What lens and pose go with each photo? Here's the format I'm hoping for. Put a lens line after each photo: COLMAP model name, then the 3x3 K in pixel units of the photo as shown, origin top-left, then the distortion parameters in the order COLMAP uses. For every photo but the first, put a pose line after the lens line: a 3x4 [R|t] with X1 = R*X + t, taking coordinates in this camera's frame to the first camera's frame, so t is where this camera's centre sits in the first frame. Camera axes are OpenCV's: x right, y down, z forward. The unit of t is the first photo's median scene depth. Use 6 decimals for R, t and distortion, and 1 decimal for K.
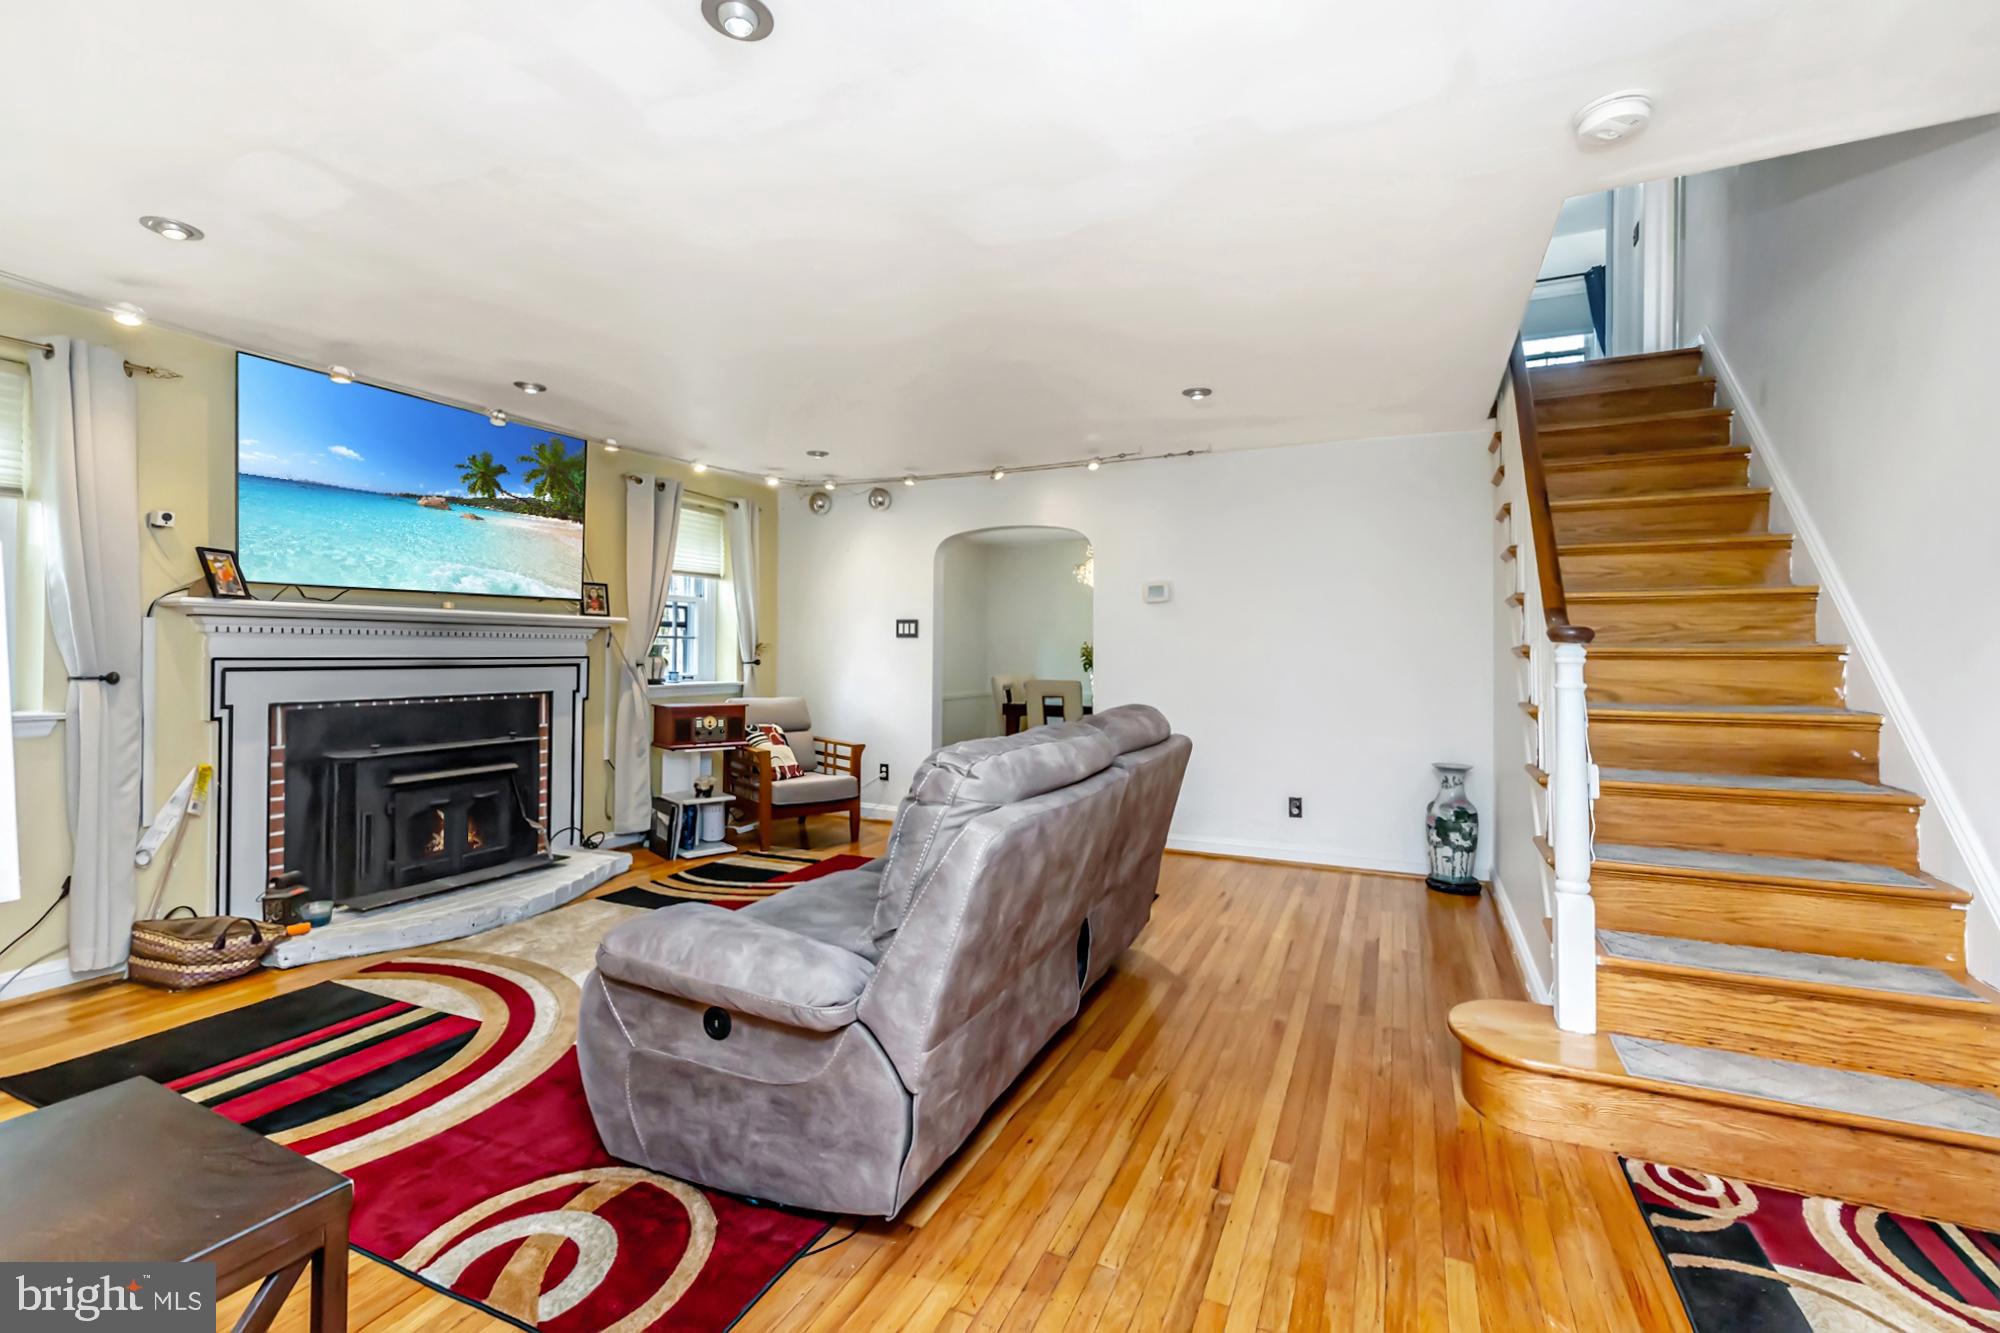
lens RADIAL K [[883.4, 0, 1001.1], [0, 883.4, 636.0], [0, 0, 1]] dist [0.001153, 0.000286]
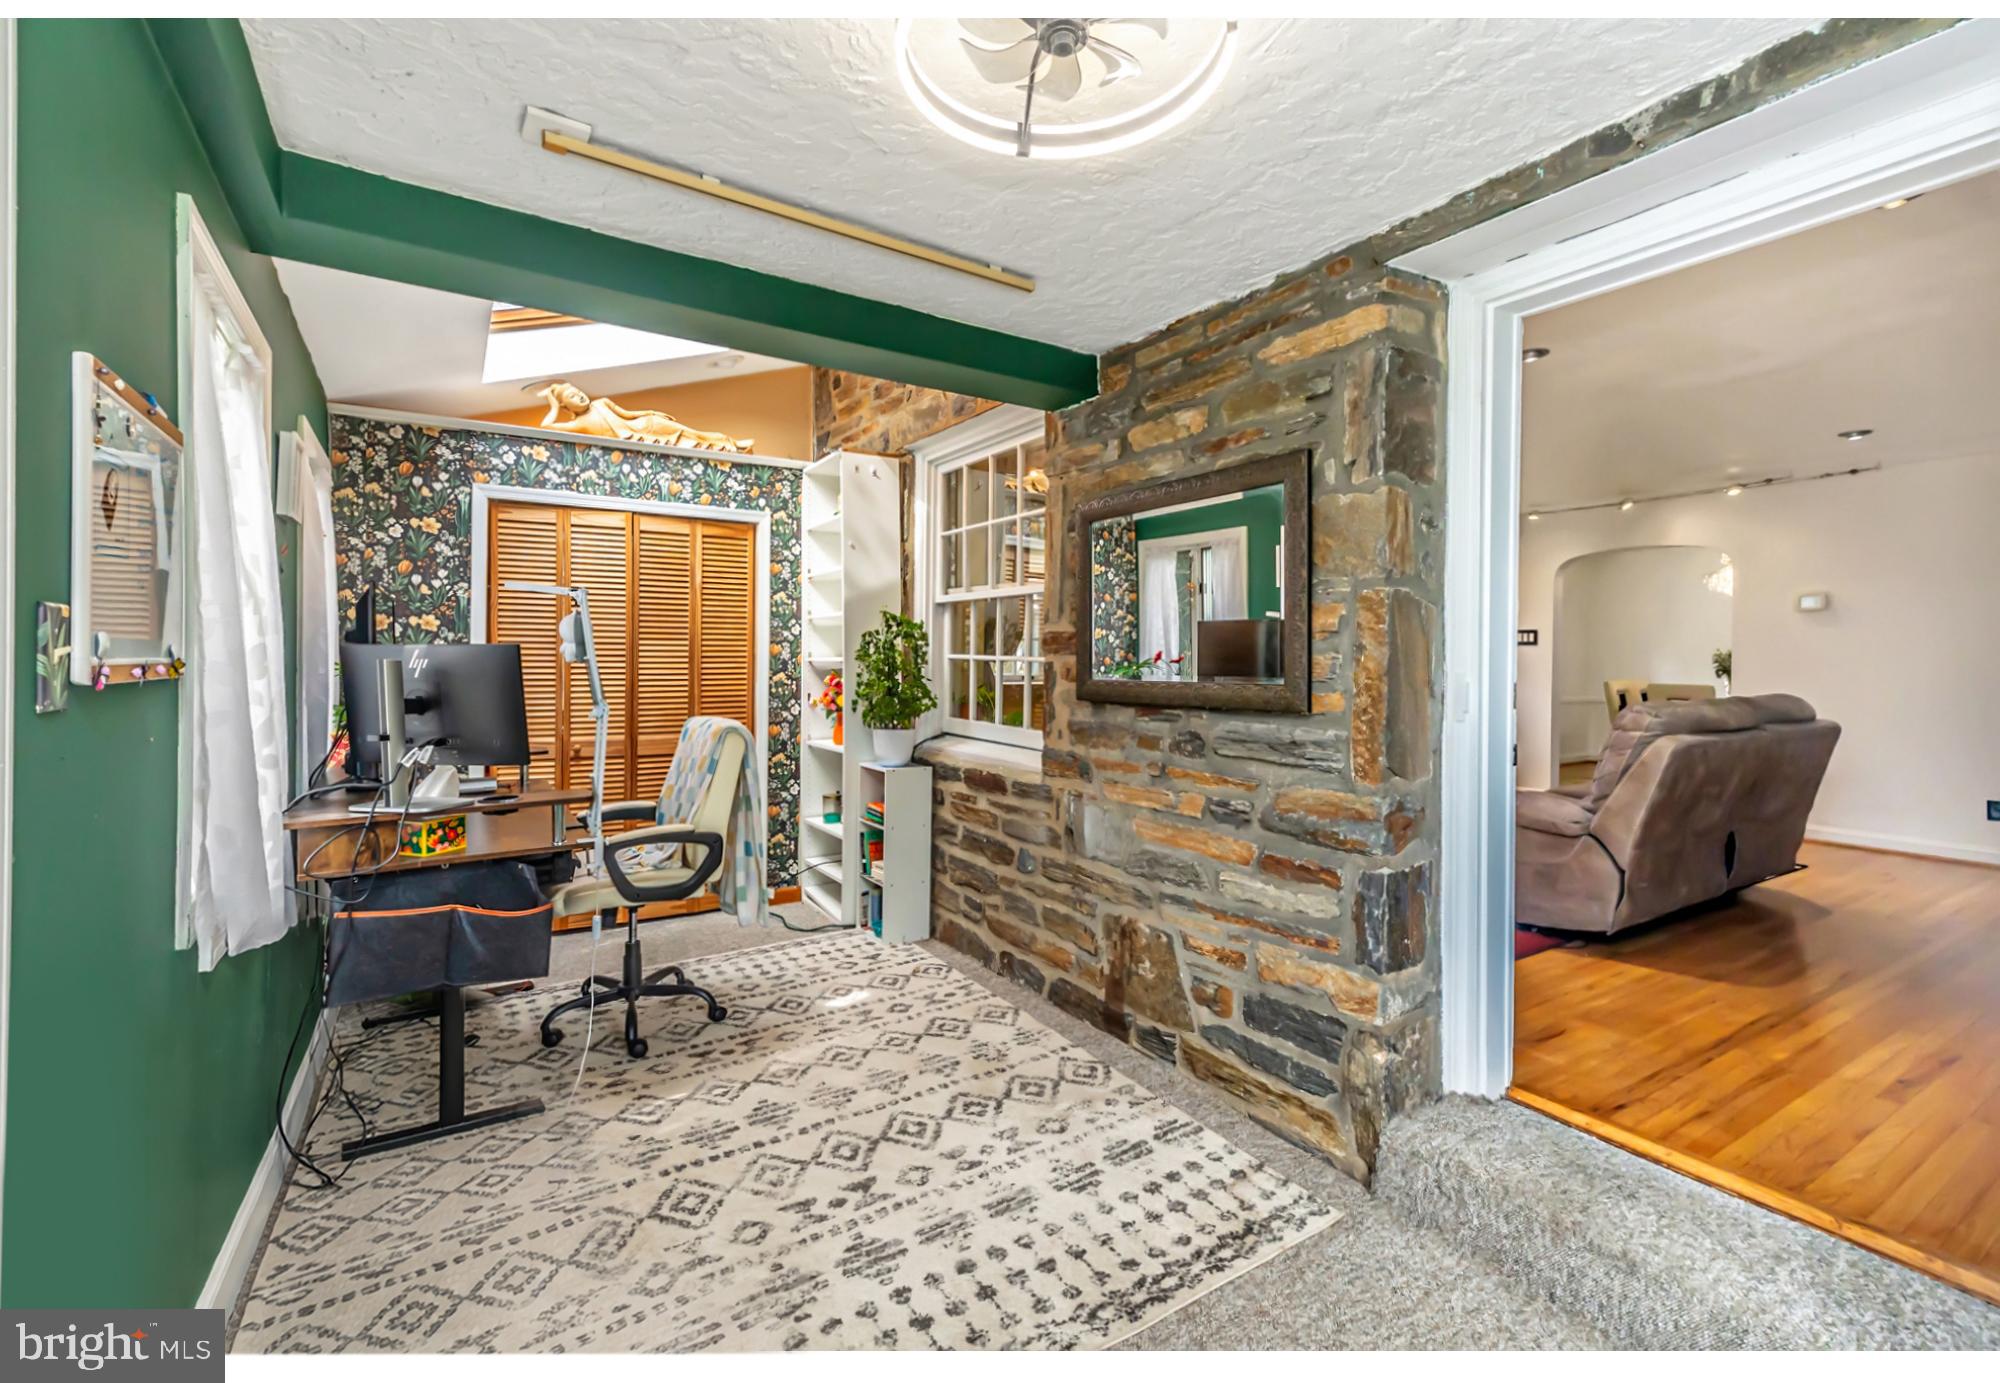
lens RADIAL K [[883.5, 0, 969.8], [0, 883.5, 653.1], [0, 0, 1]] dist [0.000730, 0.000114]
pose [[0.827955, 0.008835, -0.560724, -0.085546], [-0.004536, 0.999949, 0.009058, 0.007462], [0.560776, -0.004956, 0.827953, -0.600701]]
